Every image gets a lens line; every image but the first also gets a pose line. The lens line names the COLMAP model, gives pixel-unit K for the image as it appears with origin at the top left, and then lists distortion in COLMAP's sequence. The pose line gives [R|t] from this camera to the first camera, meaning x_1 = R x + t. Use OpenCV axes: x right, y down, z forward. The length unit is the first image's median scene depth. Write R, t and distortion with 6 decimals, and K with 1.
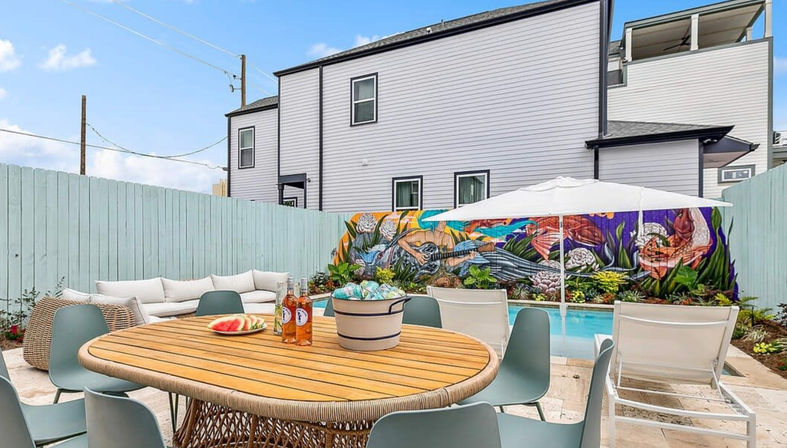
lens RADIAL K [[407.8, 0, 372.1], [0, 407.8, 245.1], [0, 0, 1]] dist [0.001435, 0.000083]
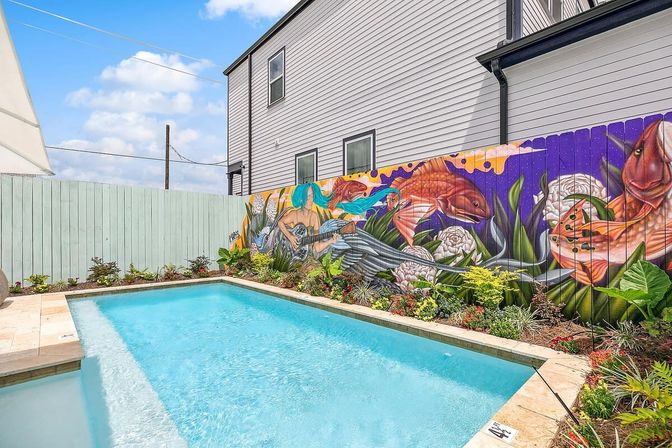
lens RADIAL K [[308.1, 0, 336.9], [0, 308.1, 229.9], [0, 0, 1]] dist [0.002688, 0.000129]
pose [[0.945636, -0.010034, -0.325072, 0.474262], [0.008340, 0.999943, -0.006604, 0.013355], [0.325120, 0.003534, 0.945666, 0.482652]]
